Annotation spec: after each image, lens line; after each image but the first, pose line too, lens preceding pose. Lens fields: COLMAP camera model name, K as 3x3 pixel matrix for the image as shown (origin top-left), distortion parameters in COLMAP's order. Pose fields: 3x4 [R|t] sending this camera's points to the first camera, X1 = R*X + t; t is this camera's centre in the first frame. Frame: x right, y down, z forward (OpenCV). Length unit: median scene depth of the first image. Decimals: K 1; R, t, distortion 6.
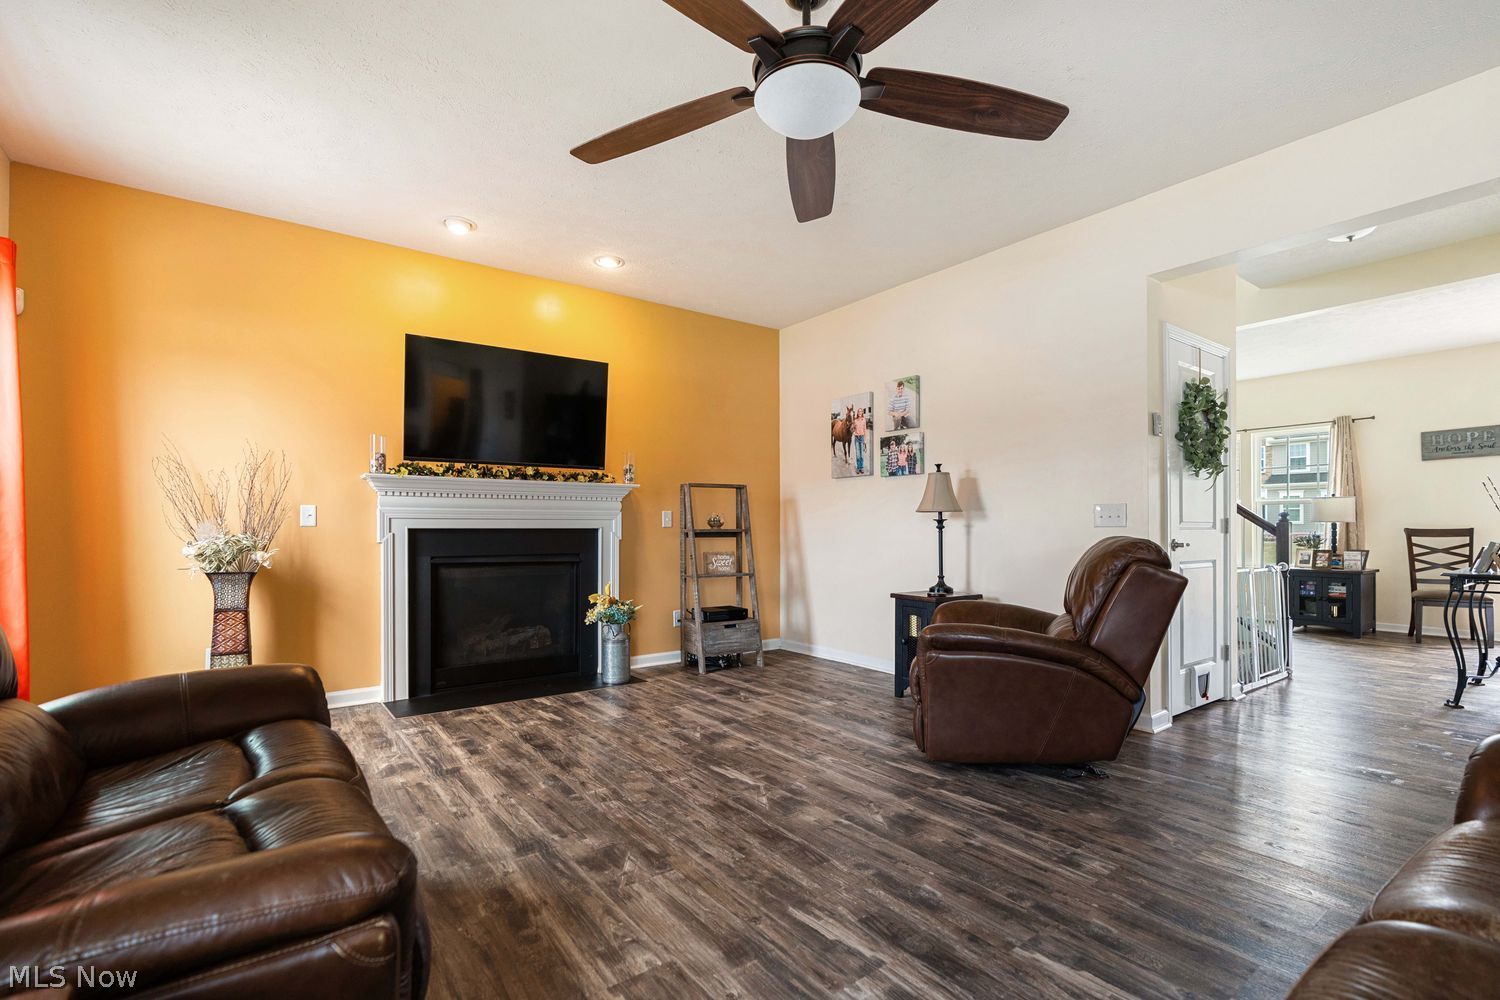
lens RADIAL K [[698.1, 0, 747.0], [0, 698.1, 527.1], [0, 0, 1]] dist [-0.011953, -0.000165]
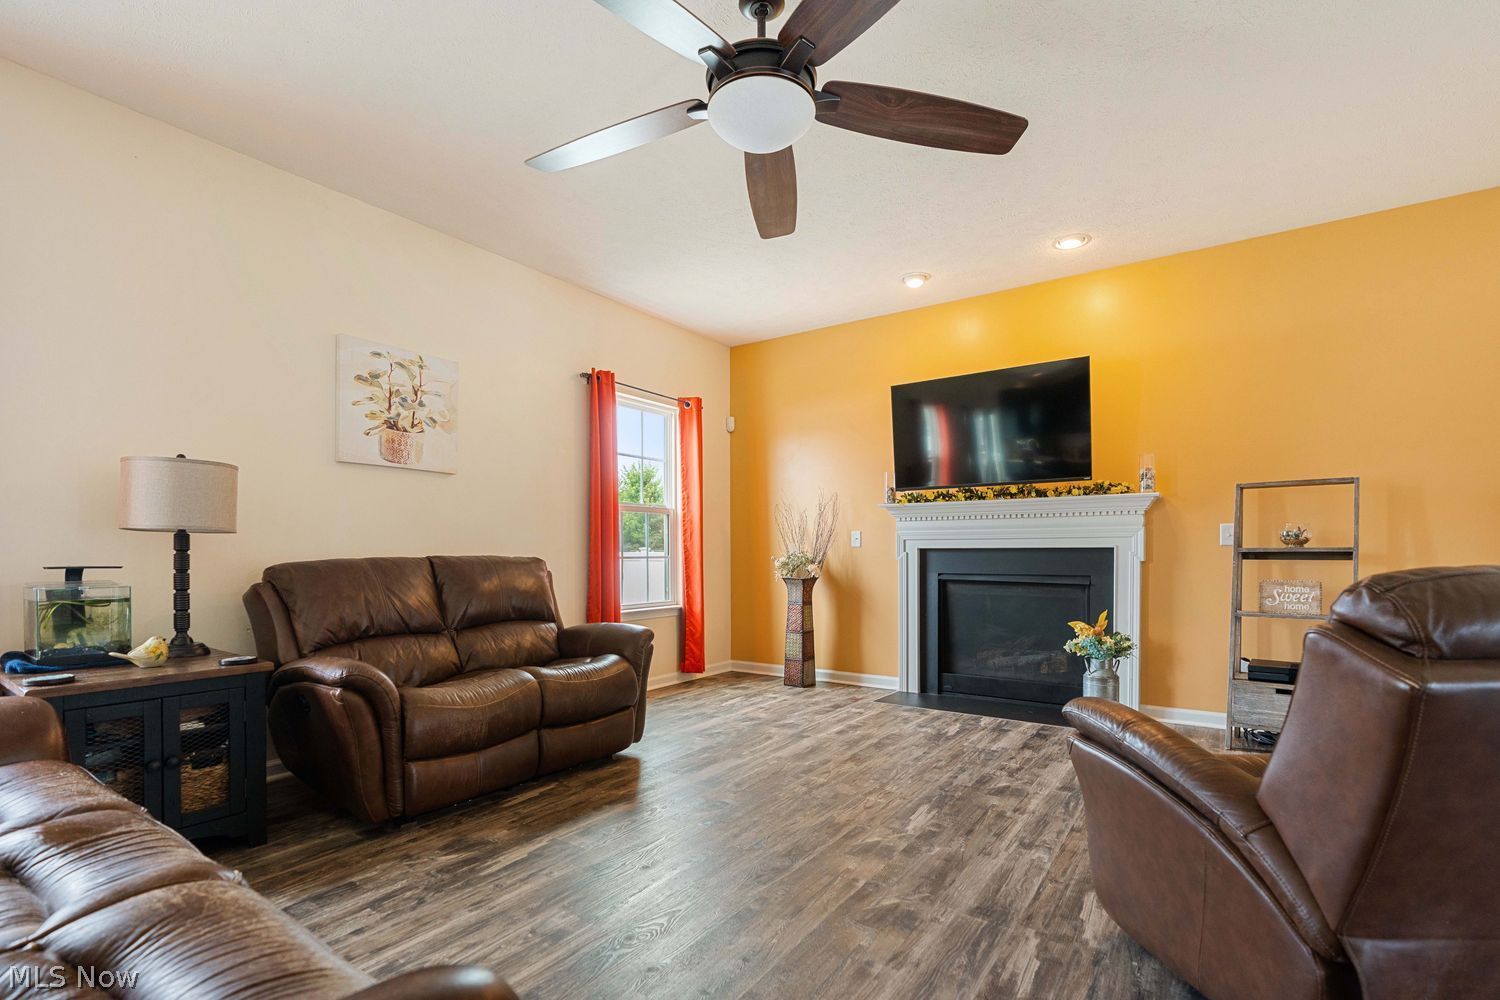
lens RADIAL K [[710.0, 0, 748.4], [0, 710.0, 559.0], [0, 0, 1]] dist [-0.001143, -0.000105]
pose [[0.306042, 0.010592, -0.951959, 0.613341], [0.003854, 0.999916, 0.012365, 0.004553], [0.952010, -0.007453, 0.305975, 0.392984]]
